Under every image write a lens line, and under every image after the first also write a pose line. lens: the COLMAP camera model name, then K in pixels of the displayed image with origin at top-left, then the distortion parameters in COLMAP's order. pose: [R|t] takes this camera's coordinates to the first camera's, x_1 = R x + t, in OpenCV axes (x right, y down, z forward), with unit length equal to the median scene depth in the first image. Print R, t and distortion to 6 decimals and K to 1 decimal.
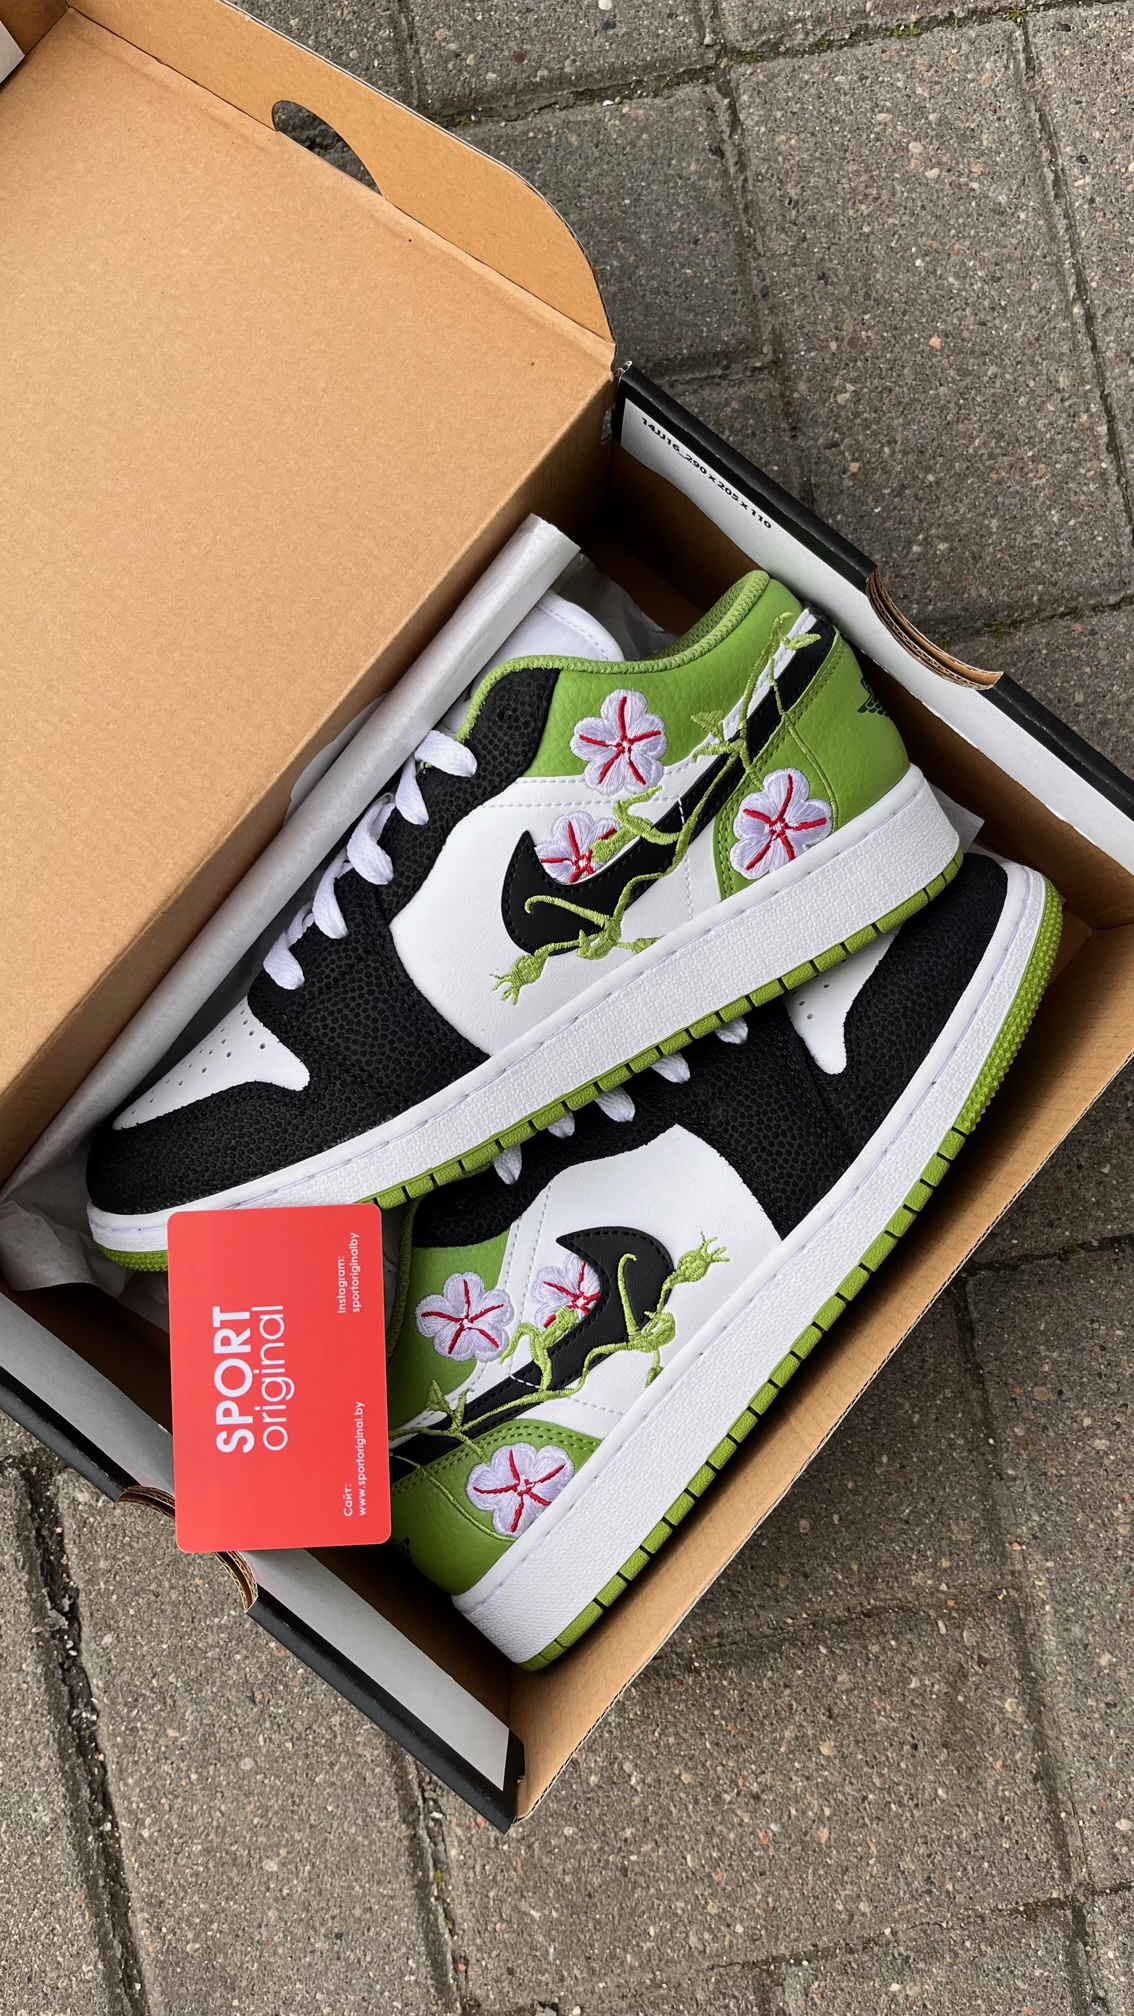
lens RADIAL K [[1554.4, 0, 567.0], [0, 1554.4, 1008.0], [0, 0, 1]] dist [0.151114, -0.635292]
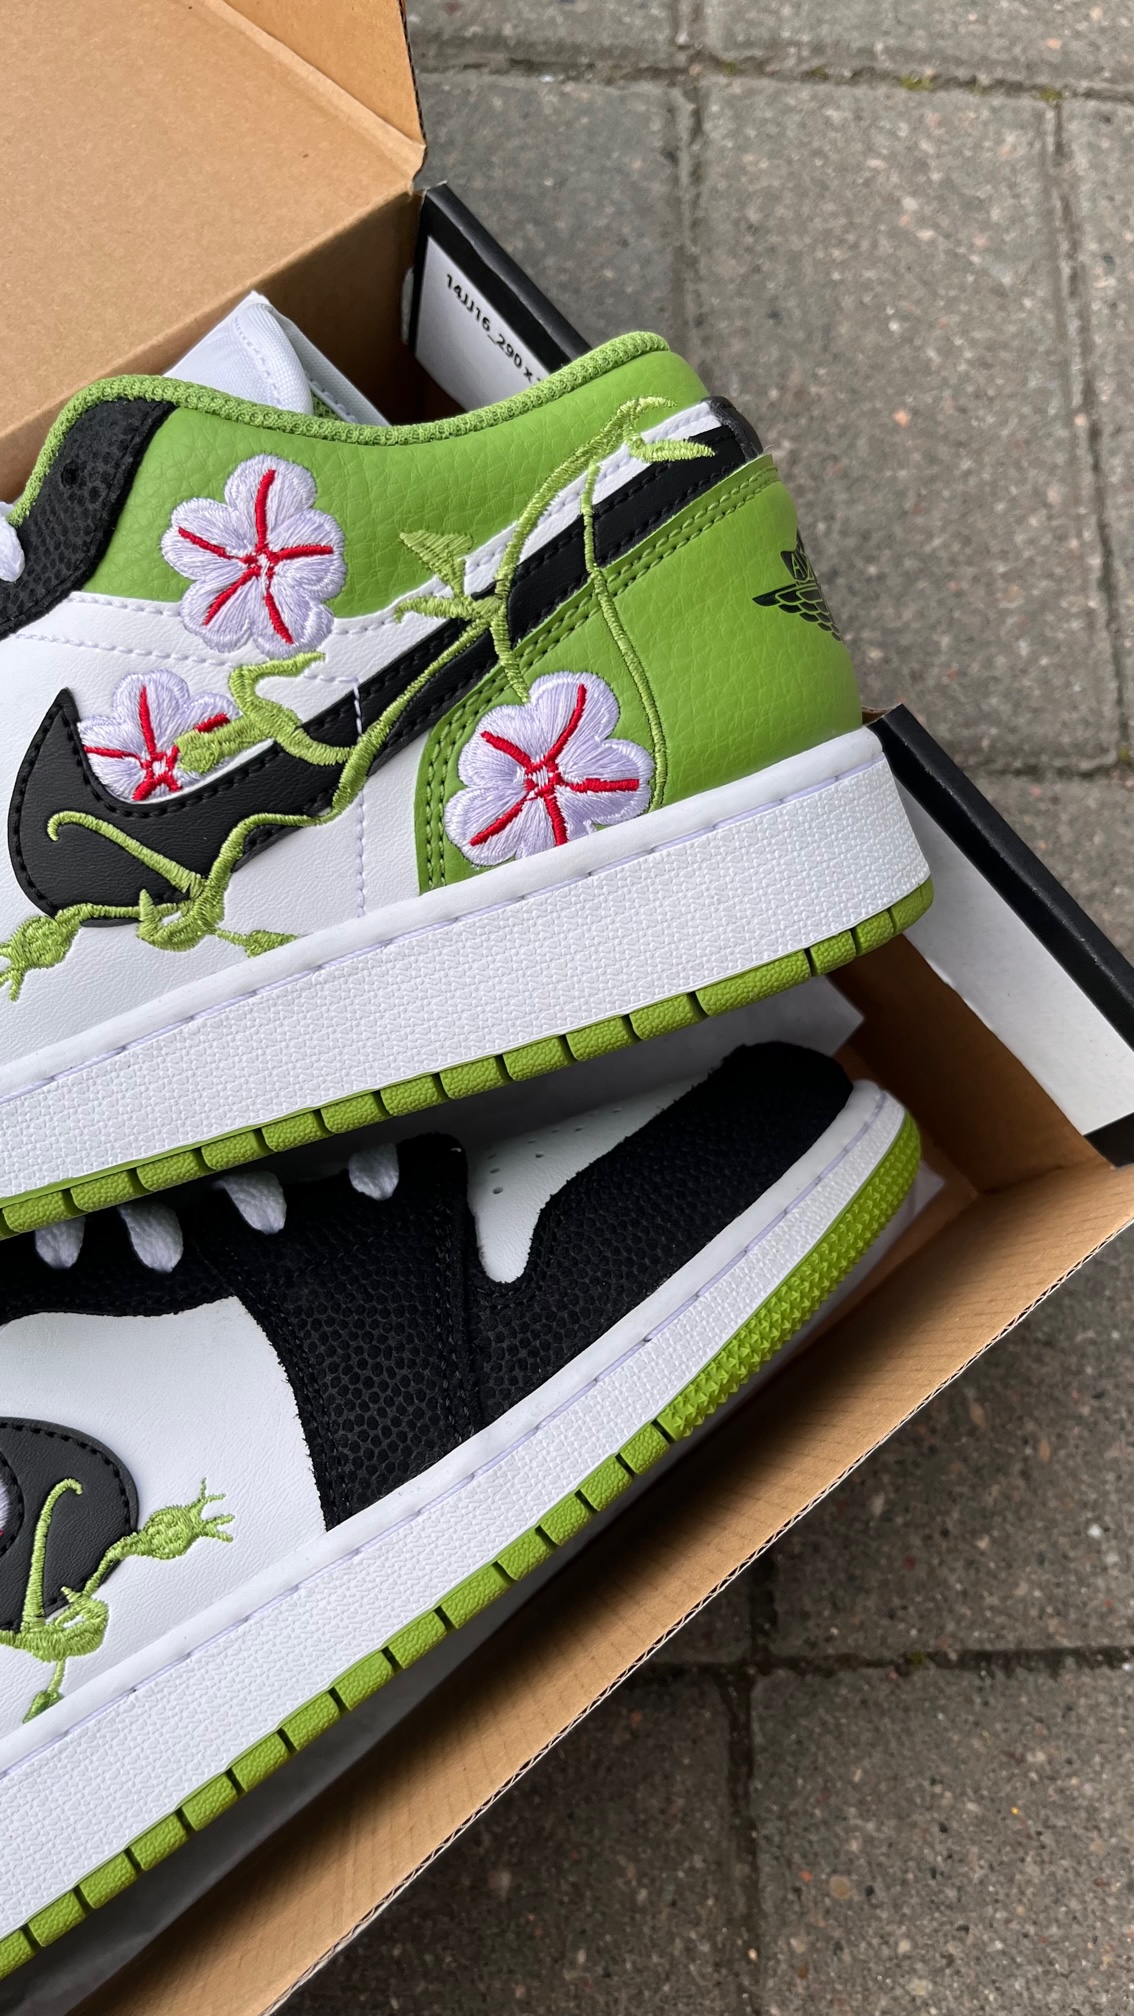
lens RADIAL K [[1554.4, 0, 567.0], [0, 1554.4, 1008.0], [0, 0, 1]] dist [0.151114, -0.635292]
pose [[0.966779, 0.205652, -0.151805, 0.243523], [-0.209217, 0.977839, -0.007724, -0.036747], [0.146853, 0.039227, 0.988380, 0.482349]]
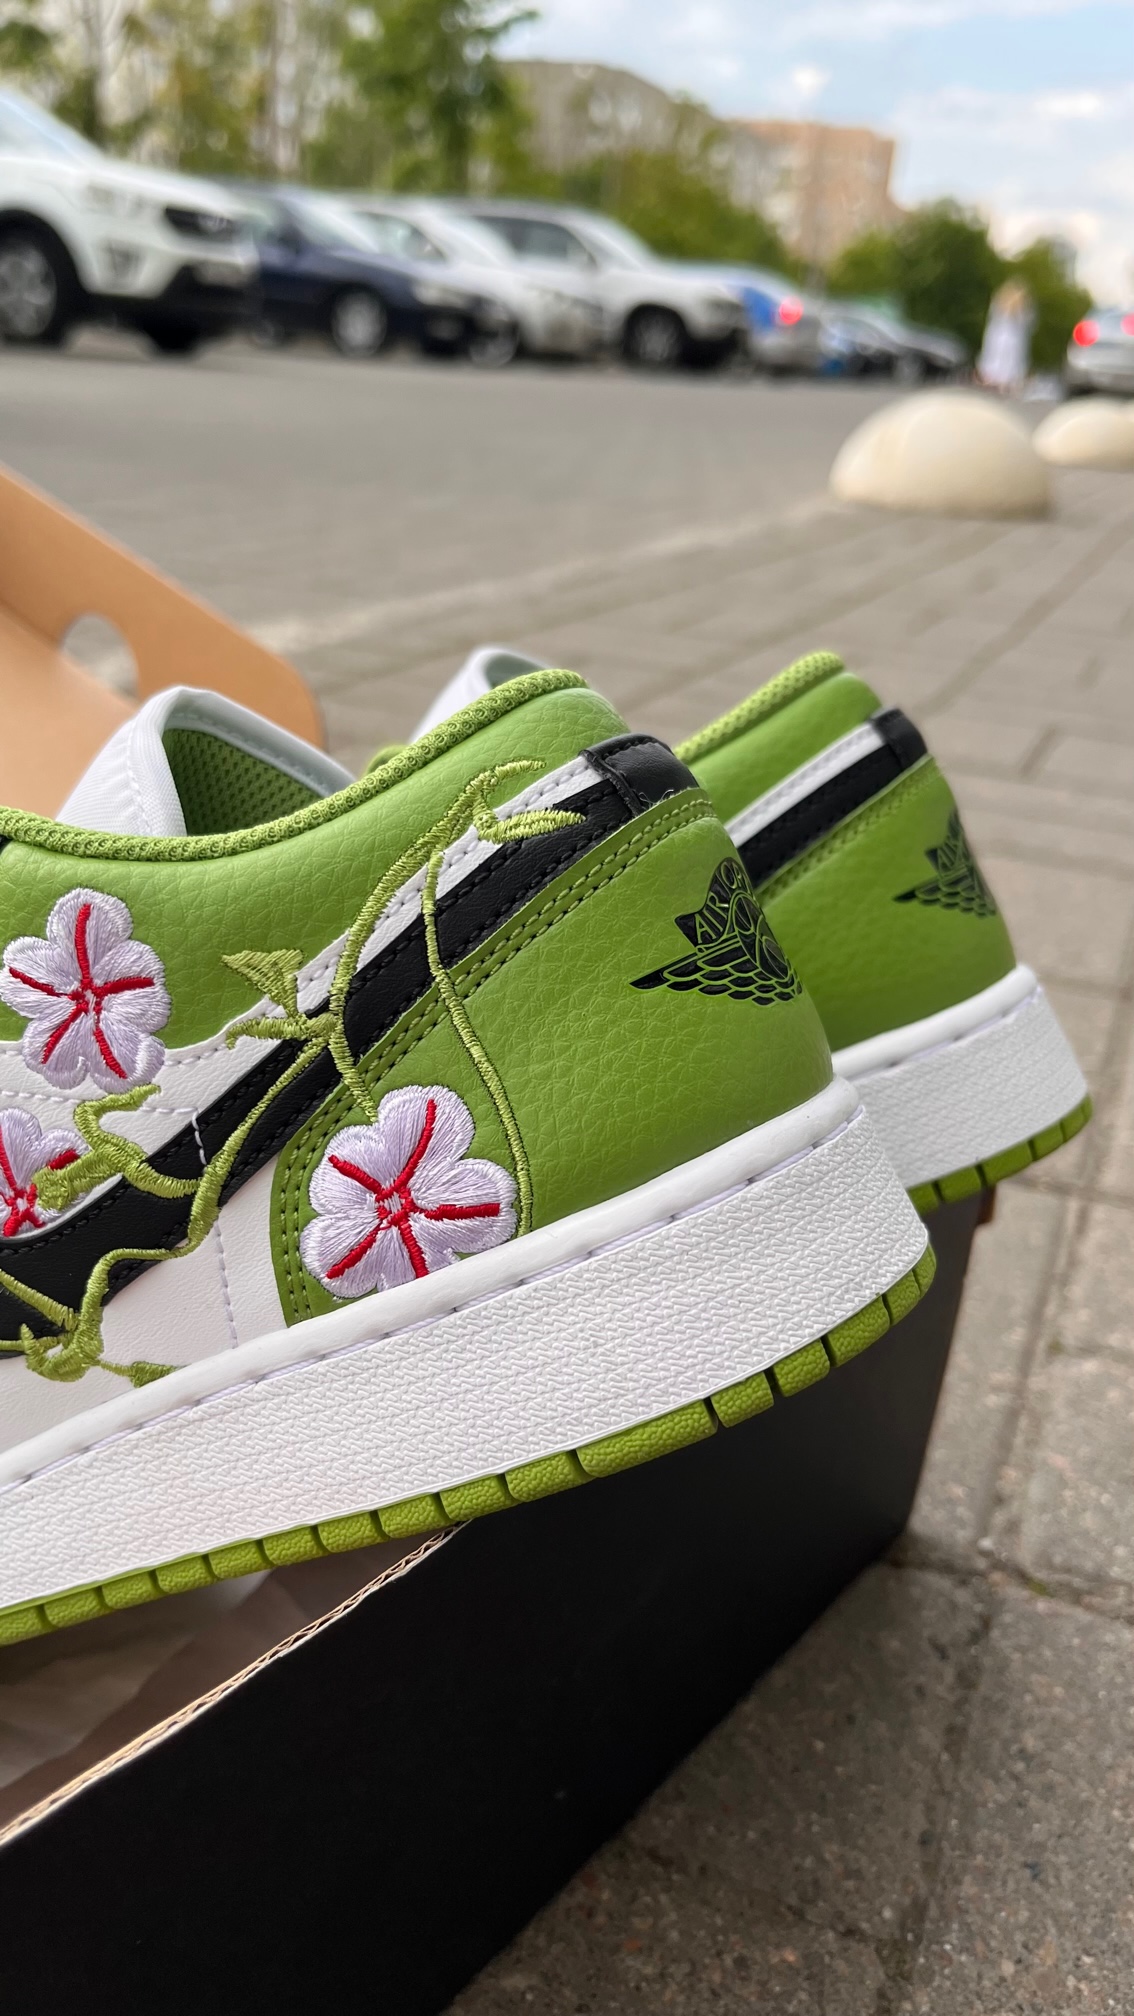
lens RADIAL K [[1554.4, 0, 567.0], [0, 1554.4, 1008.0], [0, 0, 1]] dist [0.151114, -0.635292]
pose [[0.889180, 0.151399, -0.431784, 0.382992], [-0.163684, 0.986473, 0.008817, -0.190008], [0.427278, 0.062837, 0.901934, 0.596153]]
